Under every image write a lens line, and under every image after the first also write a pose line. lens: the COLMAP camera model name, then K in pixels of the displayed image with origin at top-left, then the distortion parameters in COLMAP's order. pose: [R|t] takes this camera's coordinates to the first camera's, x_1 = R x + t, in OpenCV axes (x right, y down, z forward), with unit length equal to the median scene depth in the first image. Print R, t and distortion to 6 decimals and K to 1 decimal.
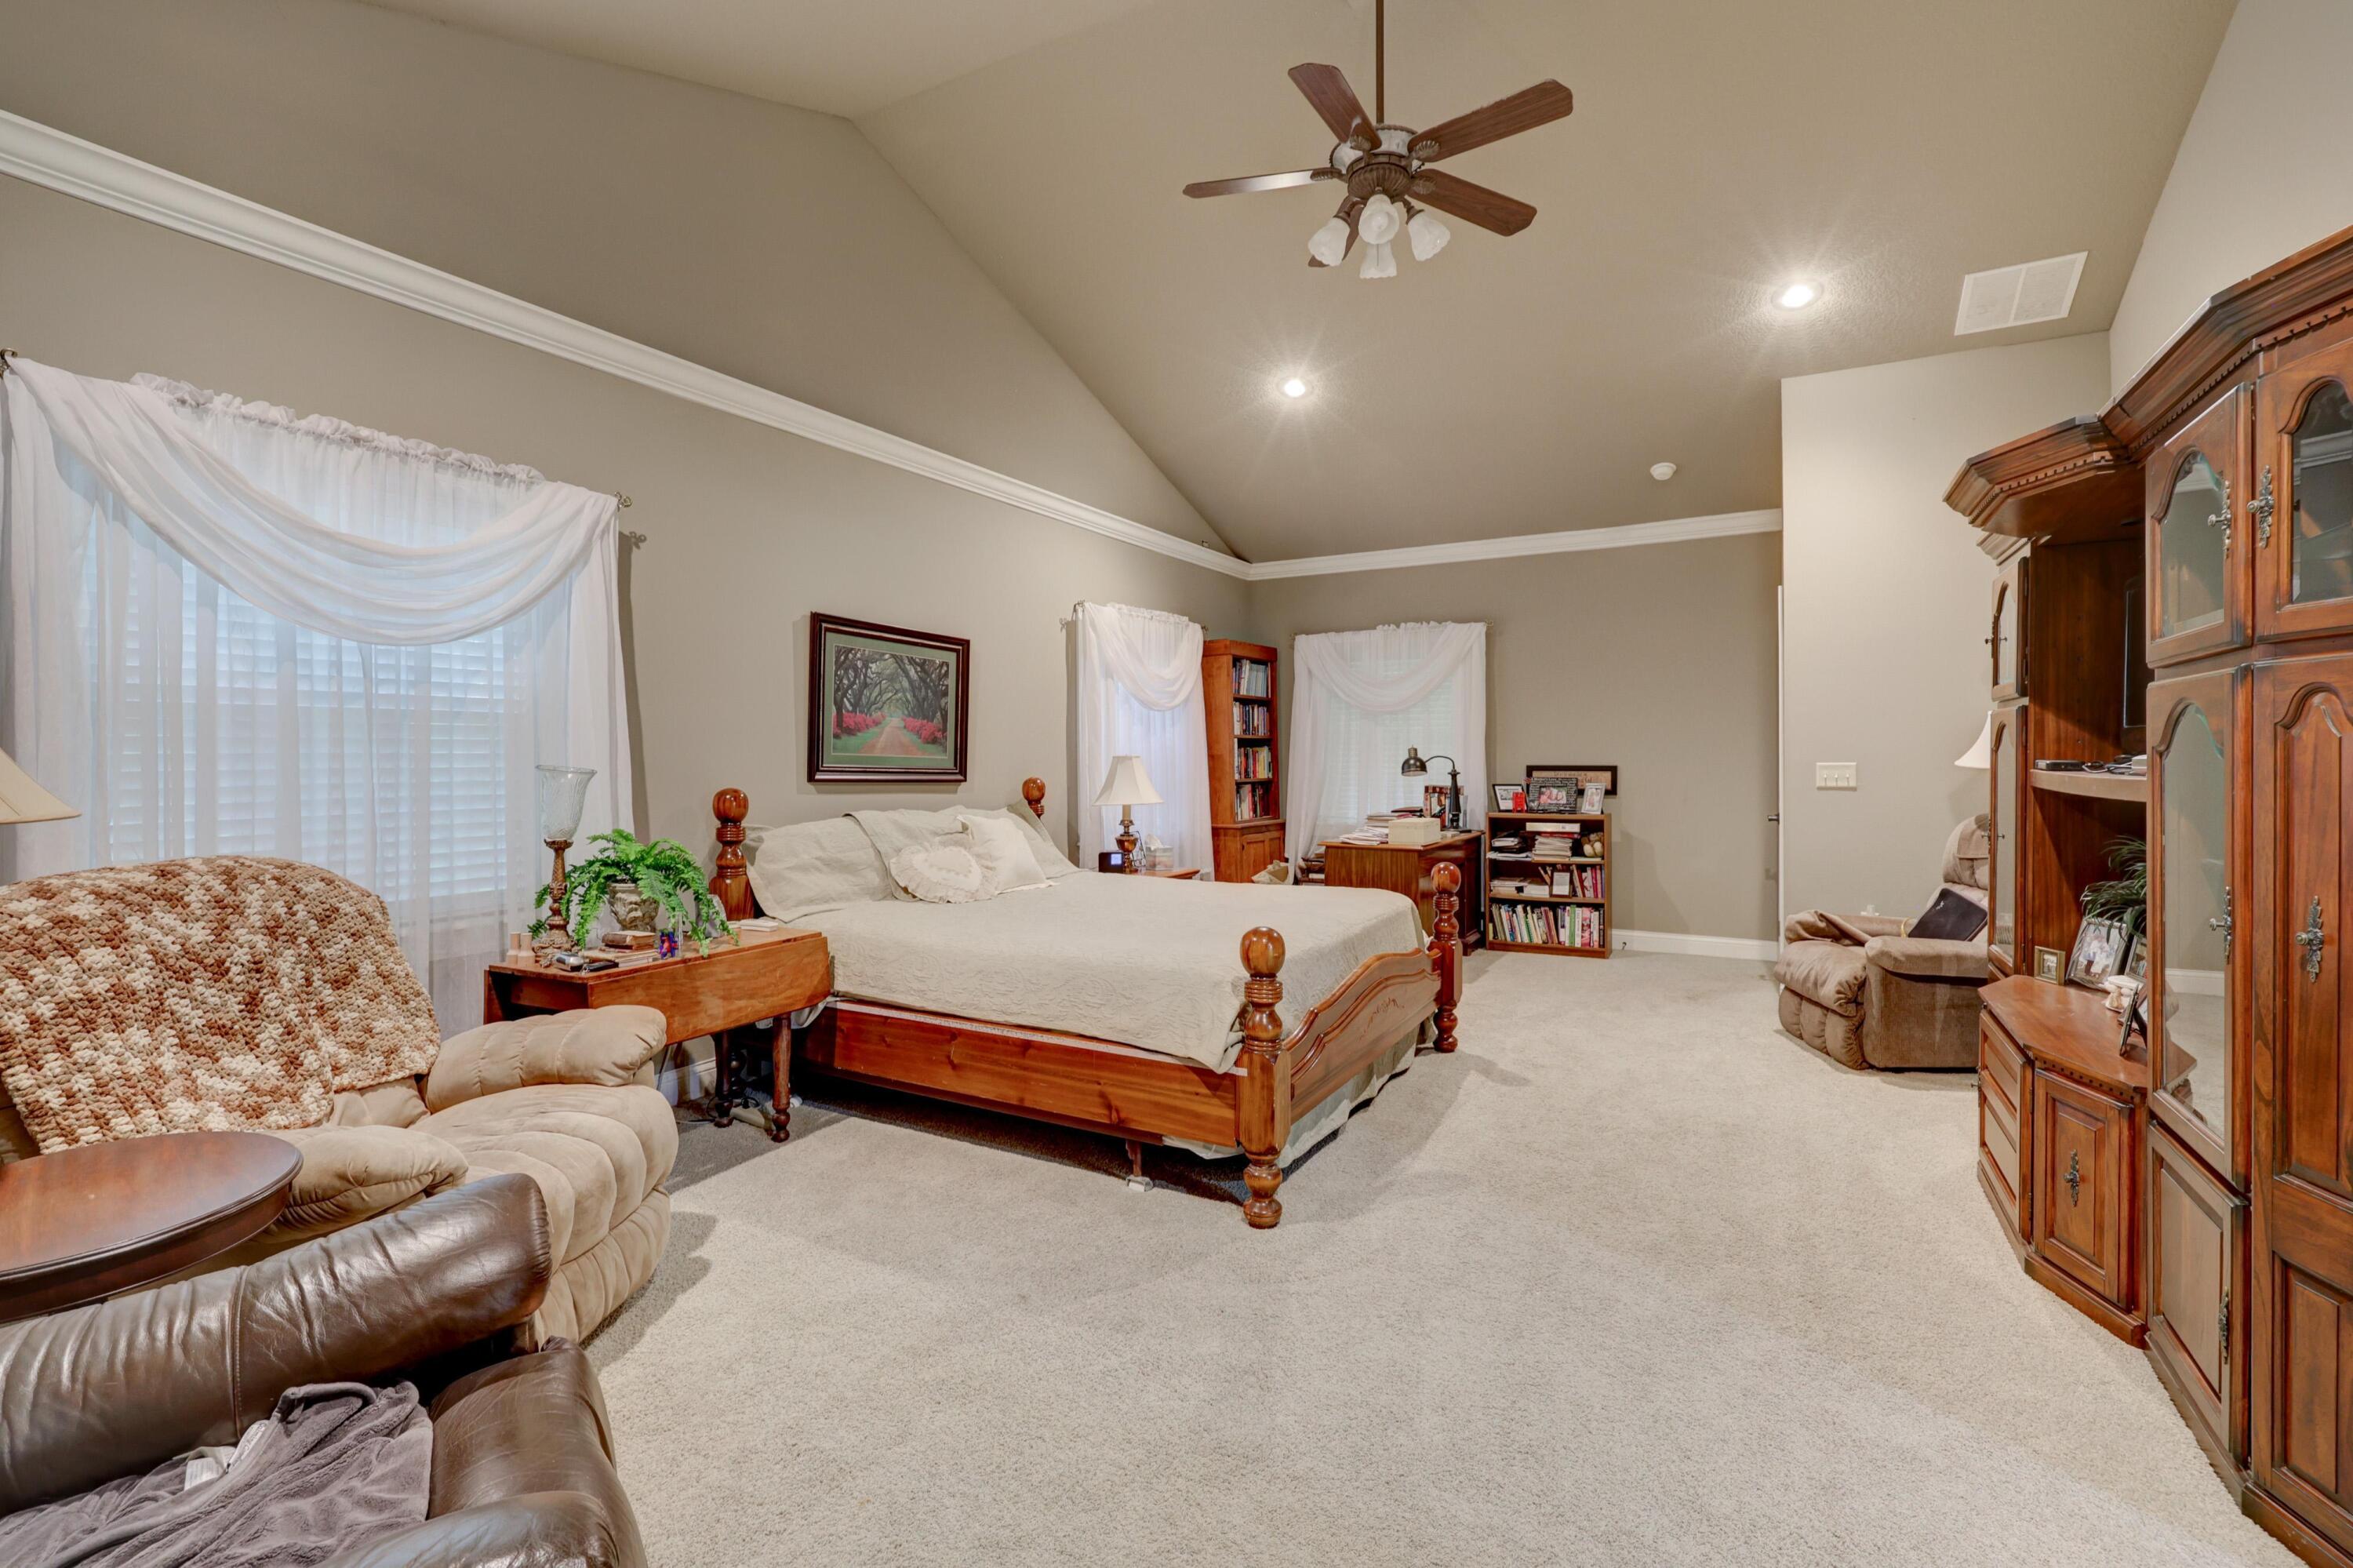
lens RADIAL K [[1068.4, 0, 1183.0], [0, 1068.4, 776.4], [0, 0, 1]] dist [0.001492, 0.000046]
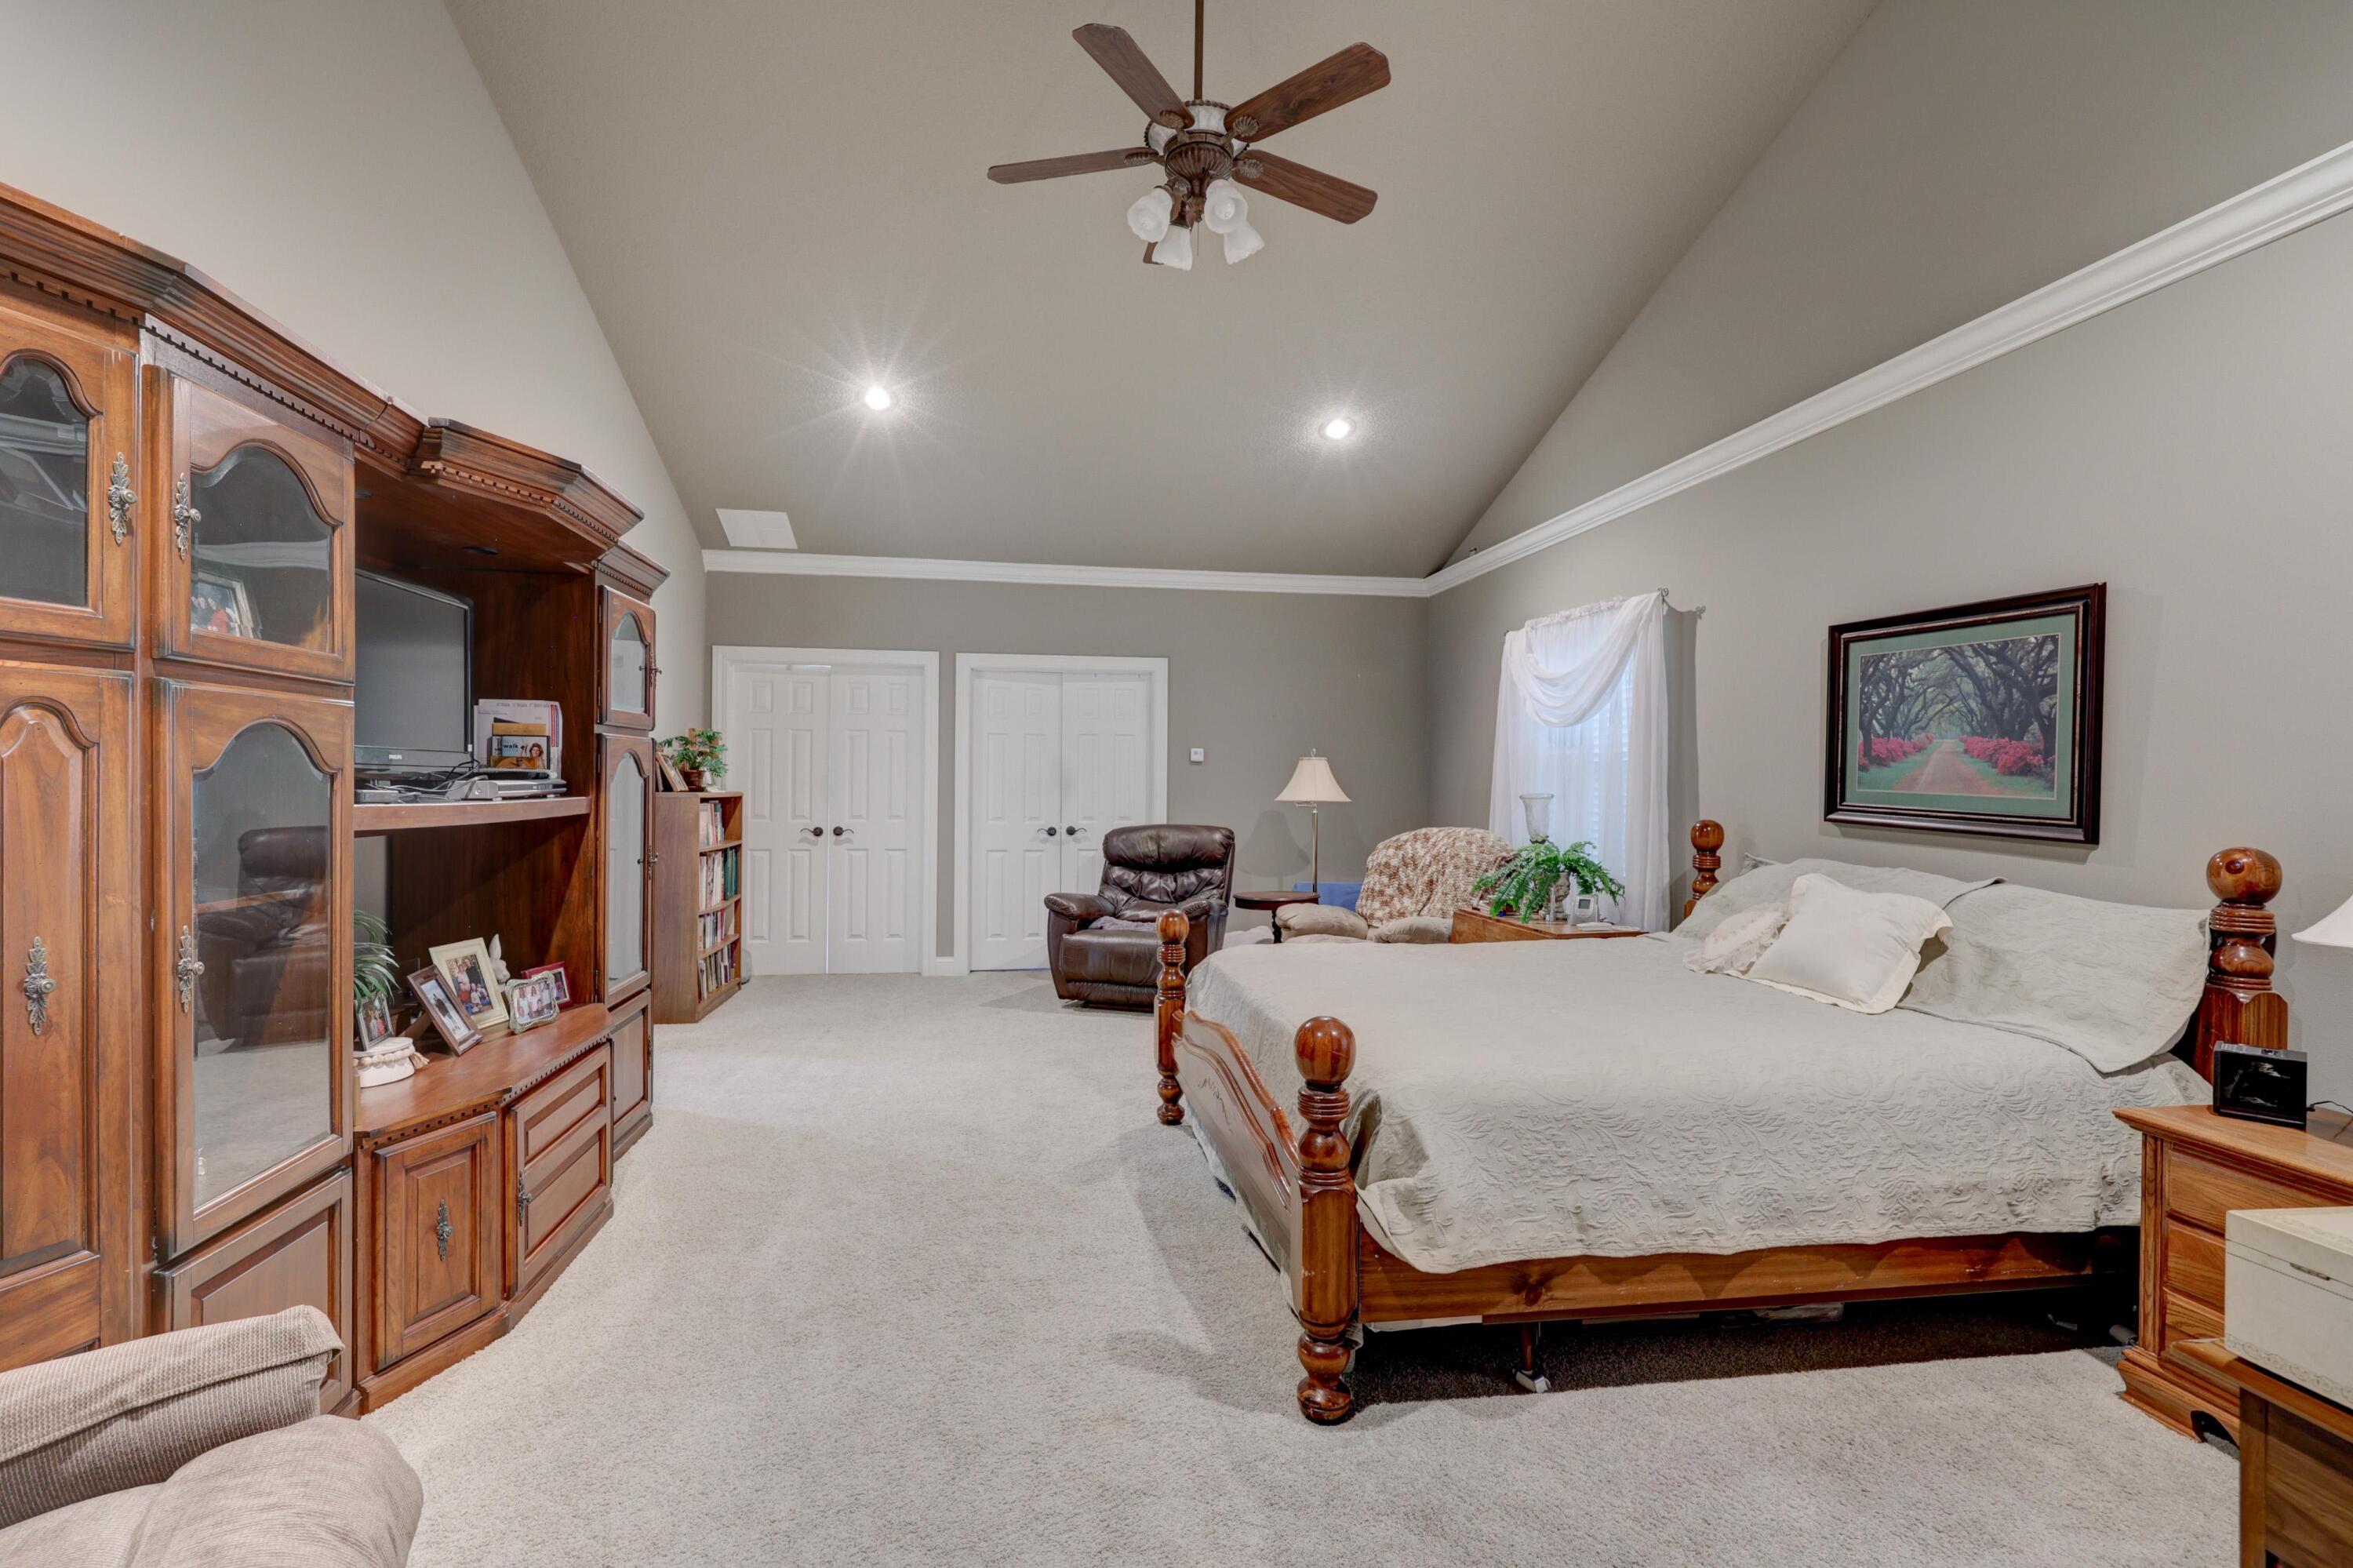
lens RADIAL K [[1068.4, 0, 1178.1], [0, 1068.4, 781.6], [0, 0, 1]] dist [0.001492, 0.000046]
pose [[-0.784261, 0.003559, -0.620421, 0.570563], [-0.010208, 0.999774, 0.018638, -0.036071], [0.620347, 0.020950, -0.784047, 1.275478]]
